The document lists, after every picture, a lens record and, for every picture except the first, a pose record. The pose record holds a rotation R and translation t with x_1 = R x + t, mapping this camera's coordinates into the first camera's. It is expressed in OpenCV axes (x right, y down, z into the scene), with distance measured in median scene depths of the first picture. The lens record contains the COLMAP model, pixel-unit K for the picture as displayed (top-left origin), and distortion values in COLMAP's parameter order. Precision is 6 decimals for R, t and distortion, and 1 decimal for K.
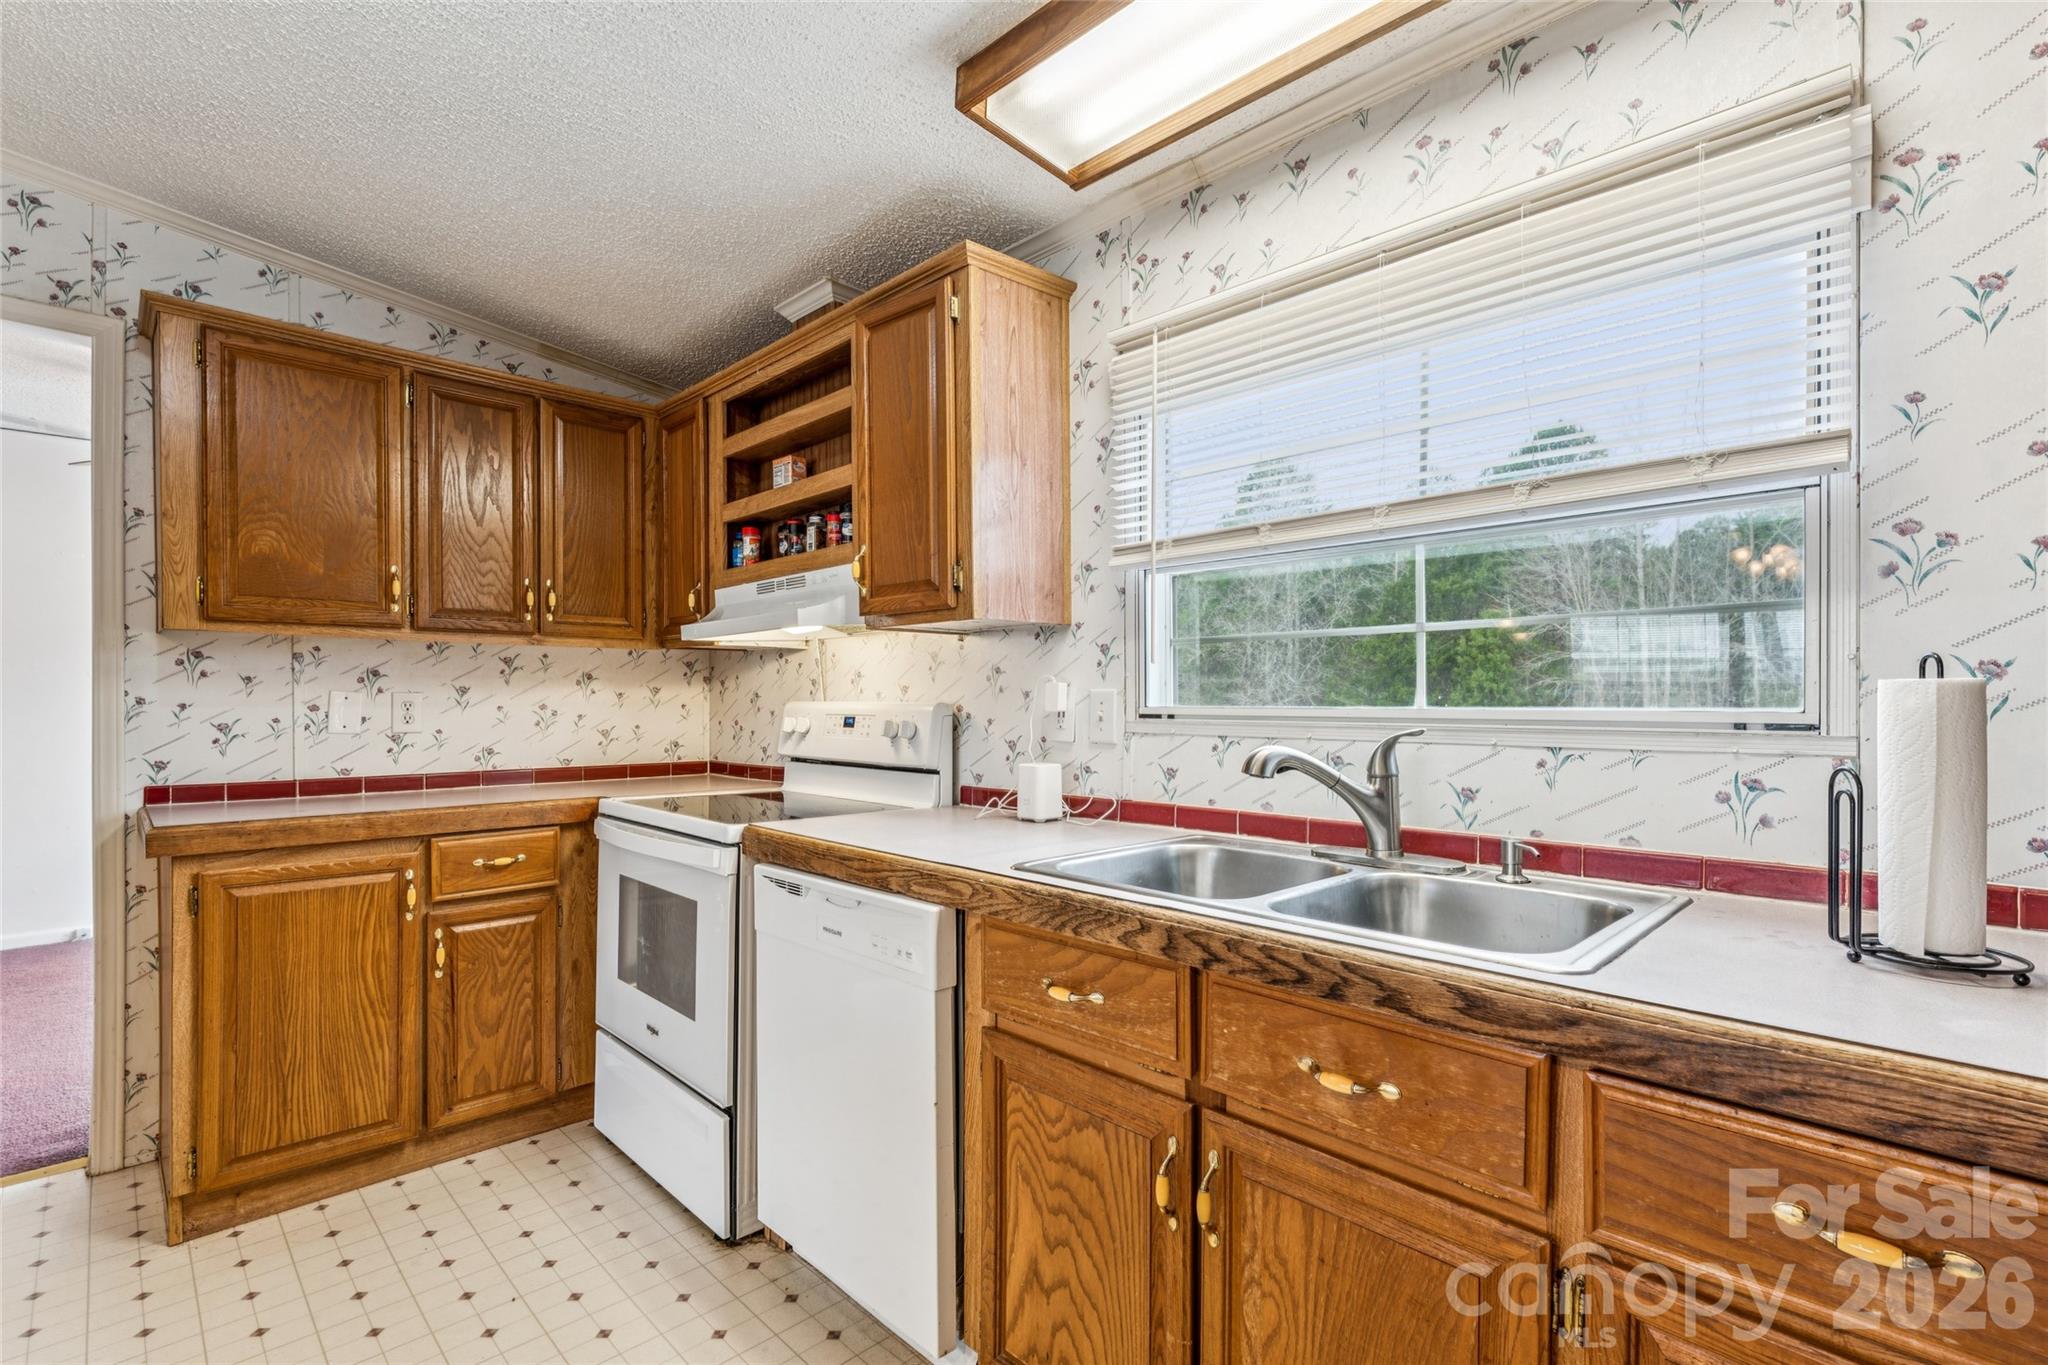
lens RADIAL K [[933.7, 0, 1026.8], [0, 933.7, 705.4], [0, 0, 1]] dist [-0.001063, 0.000842]
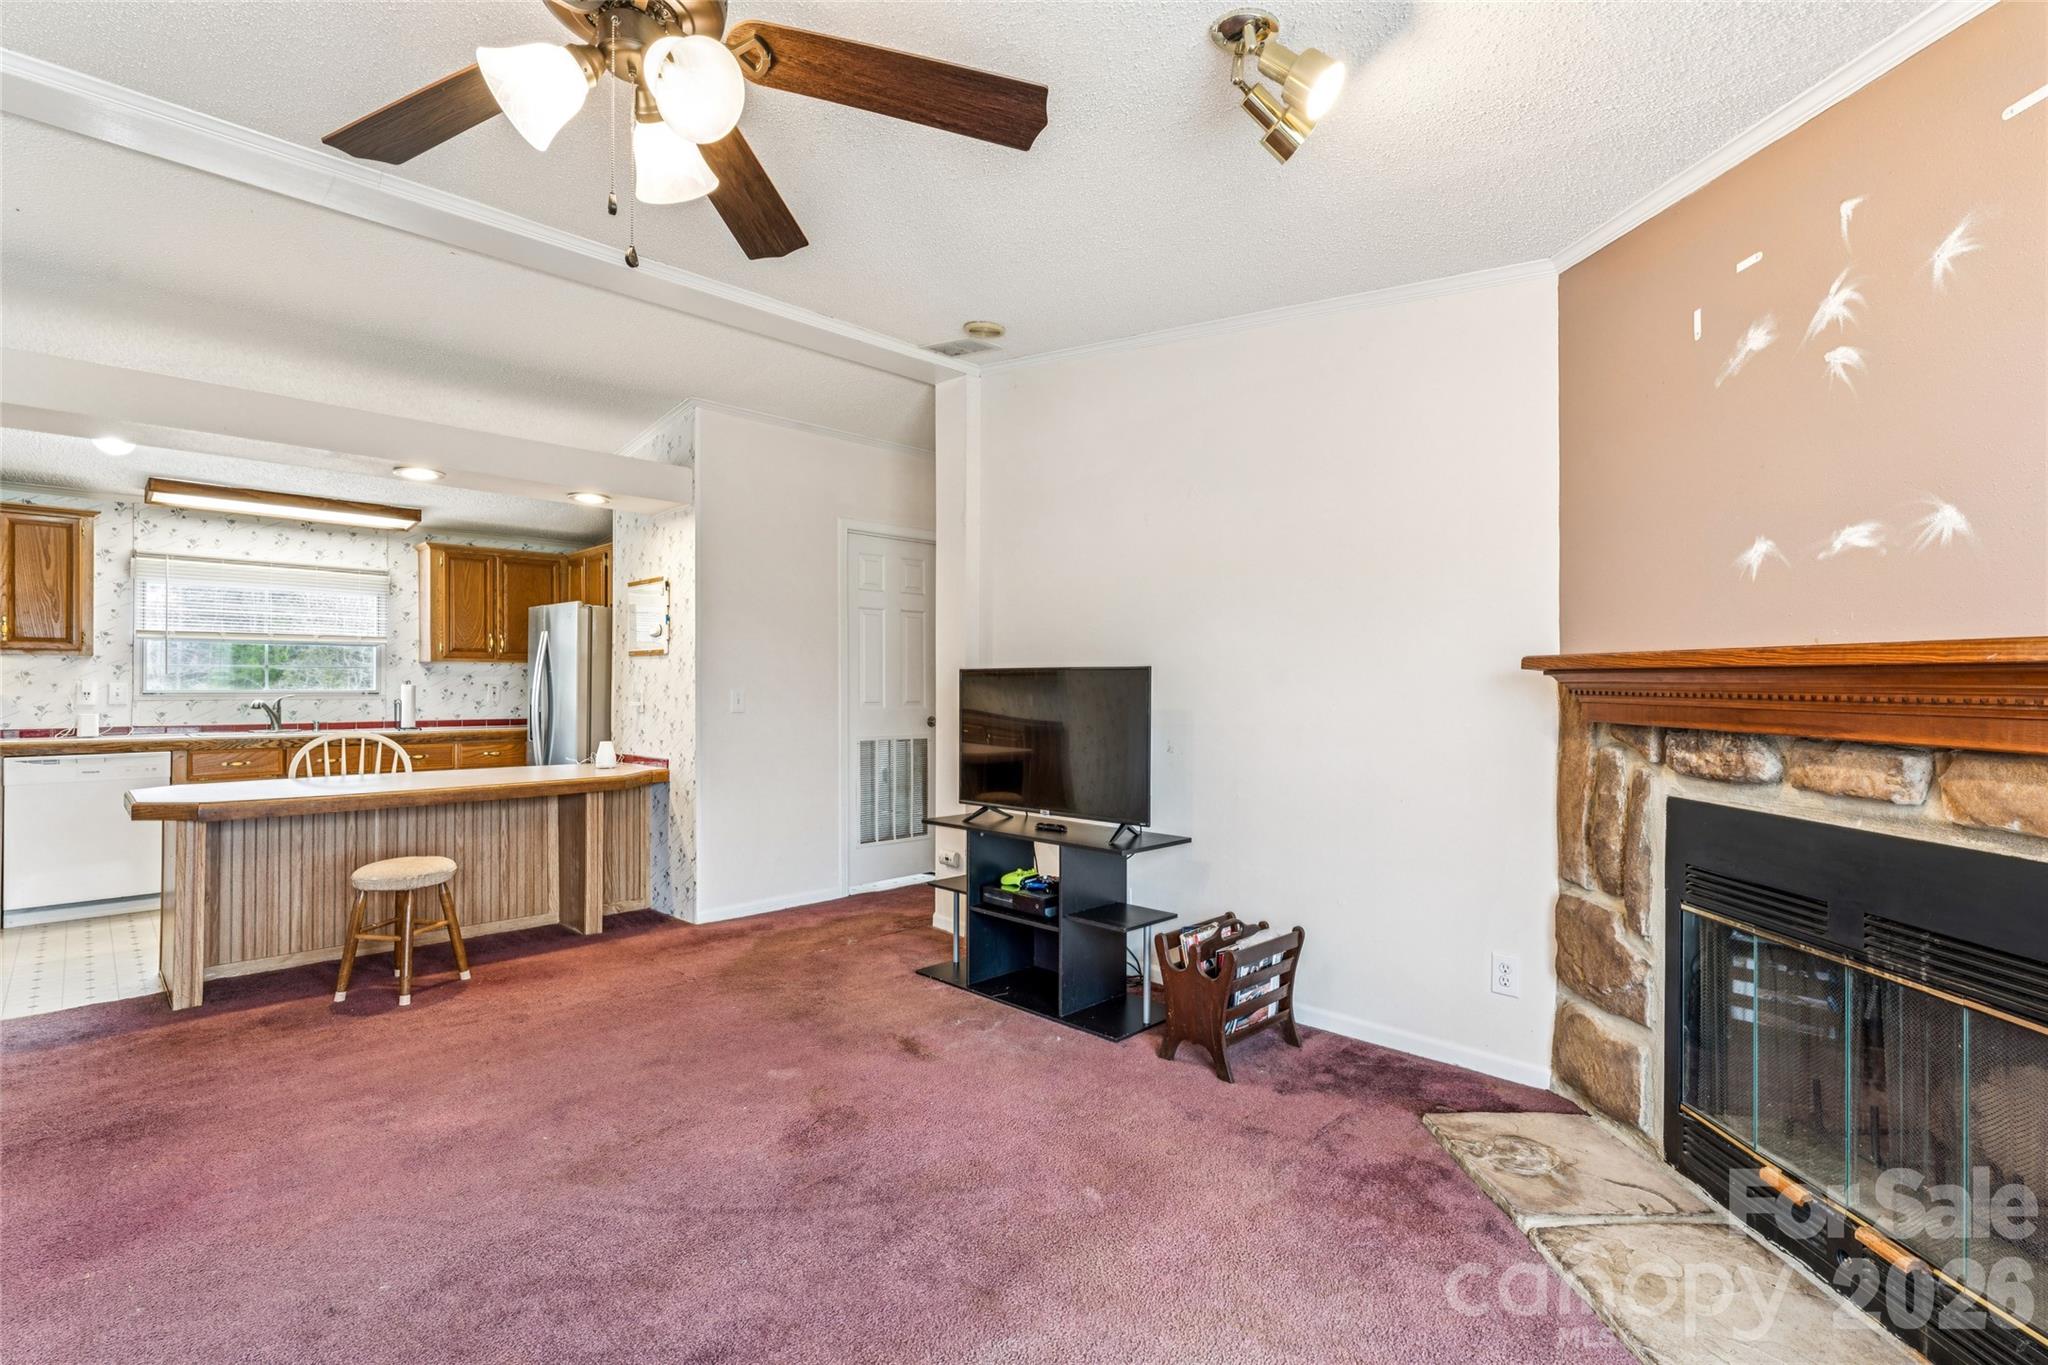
lens RADIAL K [[933.7, 0, 1026.5], [0, 933.7, 678.9], [0, 0, 1]] dist [-0.001063, 0.000842]
pose [[-0.009180, 0.007324, 0.999931, -2.993490], [0.002573, 0.999970, -0.007300, -0.006837], [-0.999955, 0.002506, -0.009199, -1.733761]]
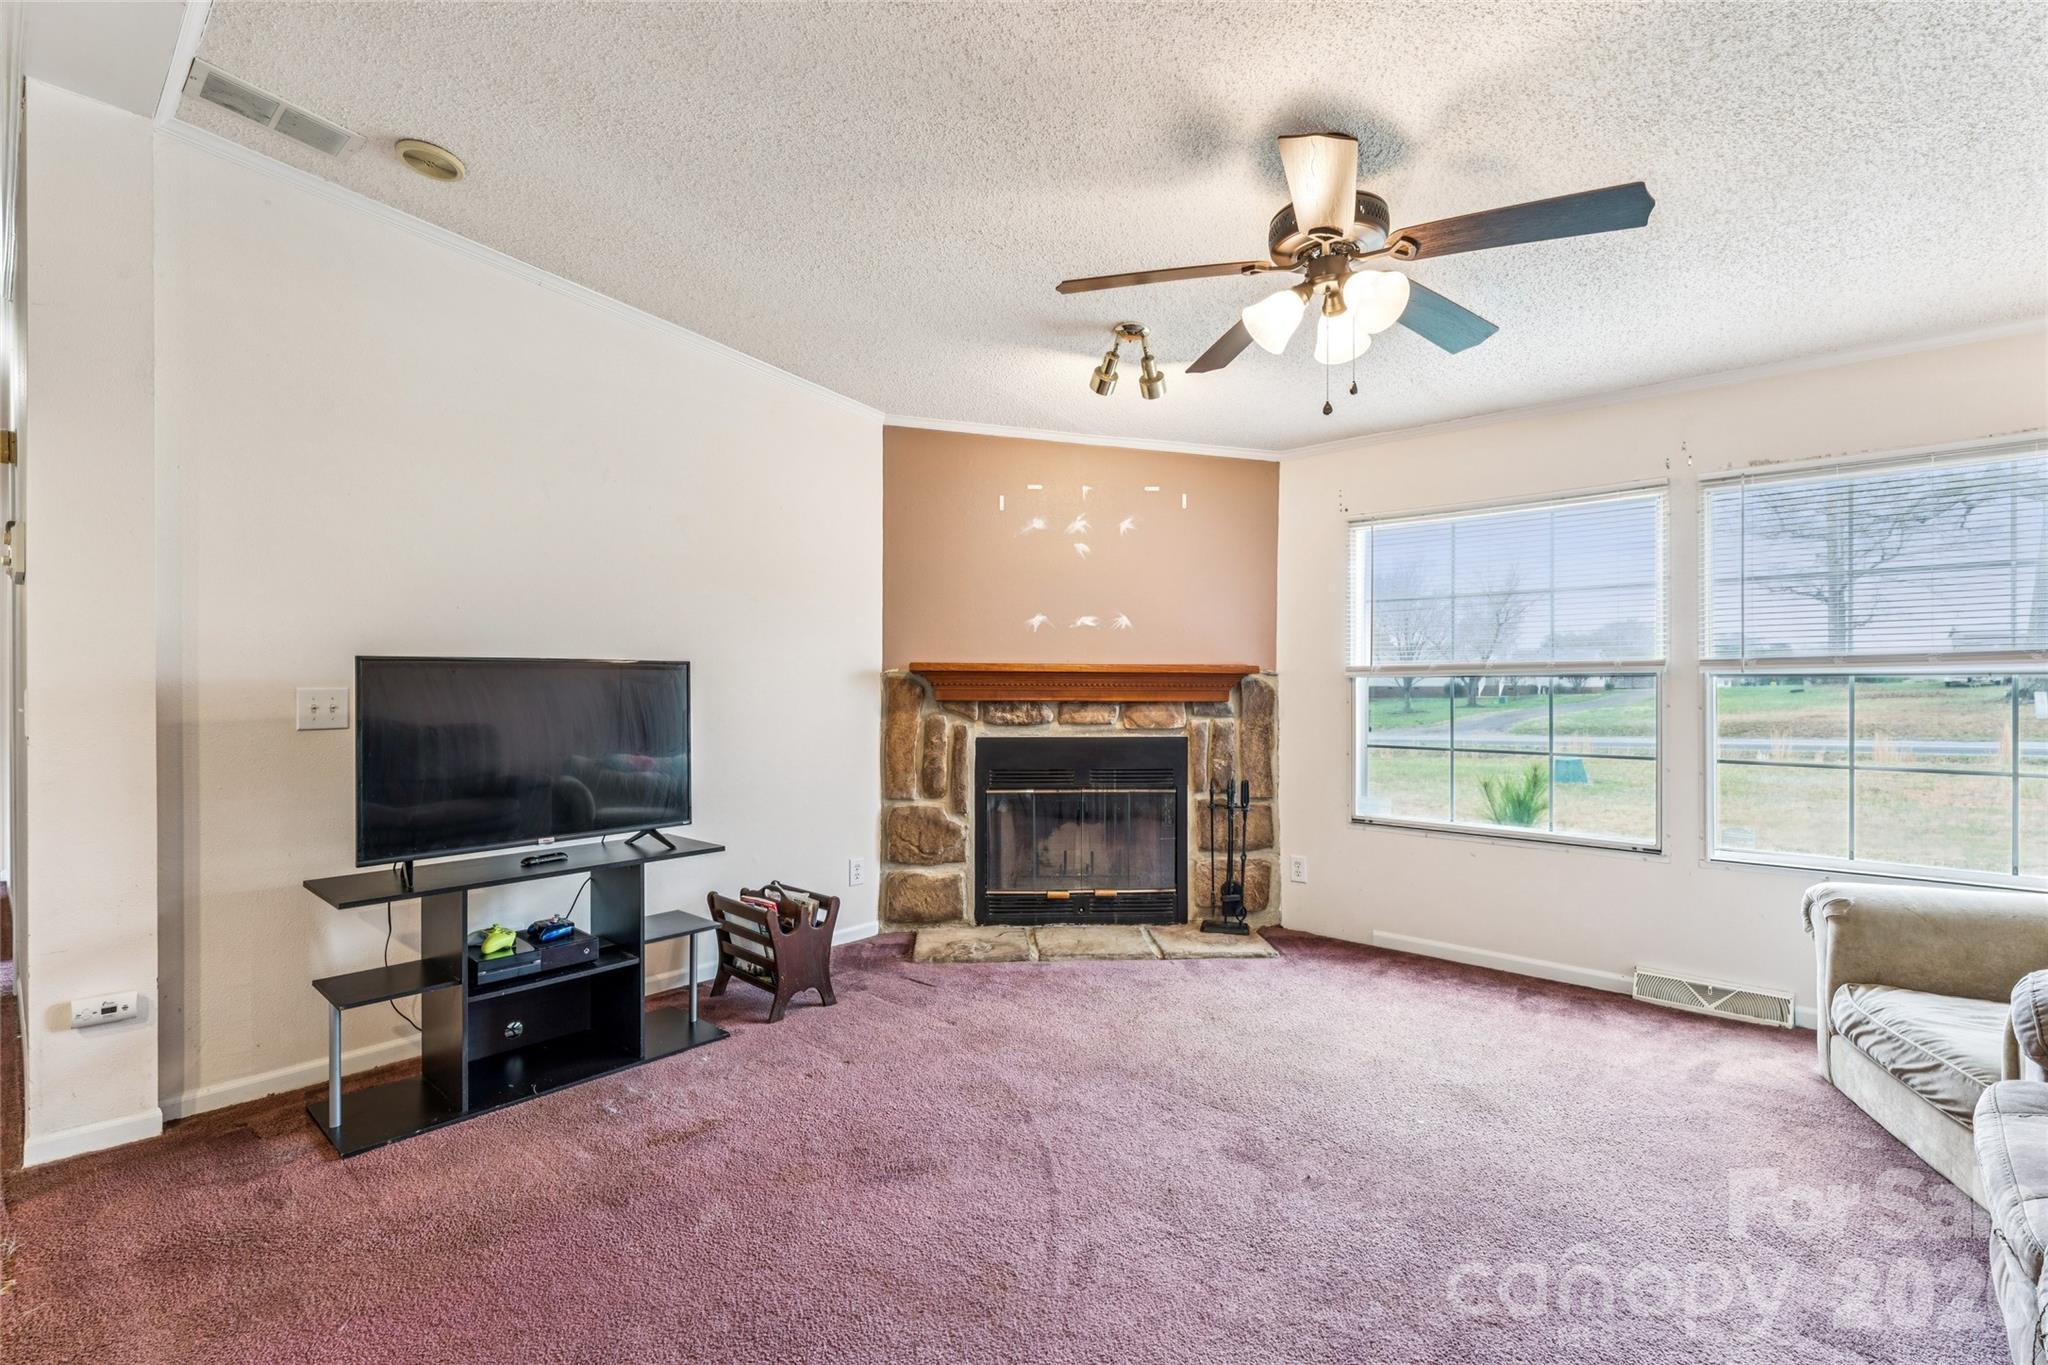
lens RADIAL K [[933.7, 0, 1020.3], [0, 933.7, 681.3], [0, 0, 1]] dist [-0.001063, 0.000842]
pose [[-0.998538, 0.002087, -0.054014, -1.669414], [0.001872, 0.999990, 0.004017, -0.011874], [0.054021, 0.003910, -0.998532, -0.105480]]
